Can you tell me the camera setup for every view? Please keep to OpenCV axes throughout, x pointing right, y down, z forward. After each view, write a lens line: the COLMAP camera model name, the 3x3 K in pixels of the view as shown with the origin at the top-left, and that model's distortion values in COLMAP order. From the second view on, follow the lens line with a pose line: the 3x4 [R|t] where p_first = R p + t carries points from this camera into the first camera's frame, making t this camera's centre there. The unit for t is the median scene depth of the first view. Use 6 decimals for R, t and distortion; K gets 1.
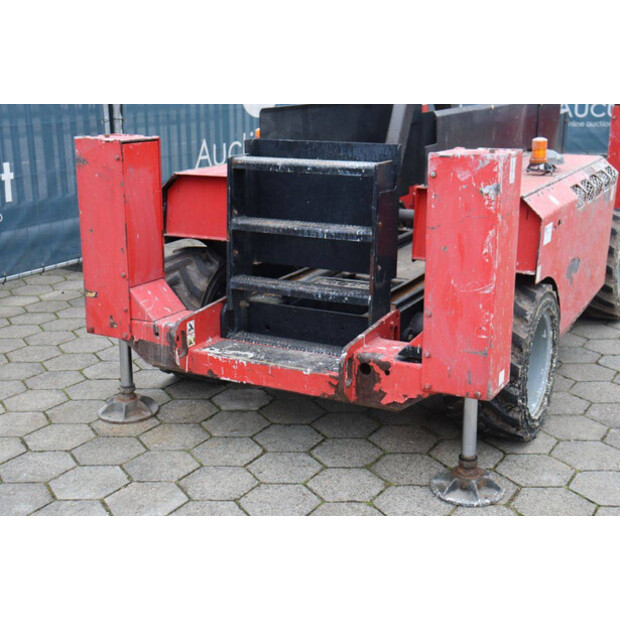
lens RADIAL K [[902.8, 0, 307.9], [0, 902.8, 302.6], [0, 0, 1]] dist [0.075986, 0.000000]
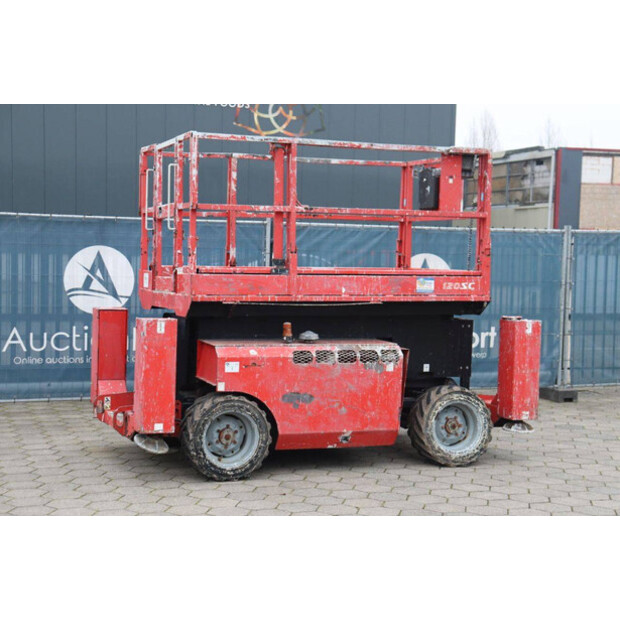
lens RADIAL K [[1080.3, 0, 295.1], [0, 1080.3, 319.1], [0, 0, 1]] dist [0.203122, 0.000000]
pose [[0.770340, 0.059046, -0.634894, 1.755618], [-0.183122, 0.974244, -0.131583, 0.098017], [0.610772, 0.217627, 0.761312, -0.654947]]
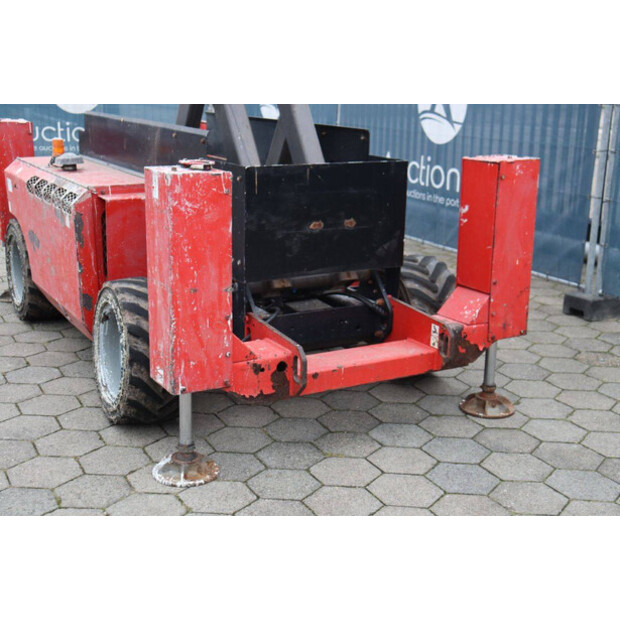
lens RADIAL K [[841.9, 0, 306.3], [0, 841.9, 307.9], [0, 0, 1]] dist [0.123975, 0.000000]
pose [[-0.533393, 0.211013, -0.819125, 1.229878], [-0.221940, 0.899543, 0.376251, -0.546752], [0.816232, 0.382486, -0.432978, 2.090789]]
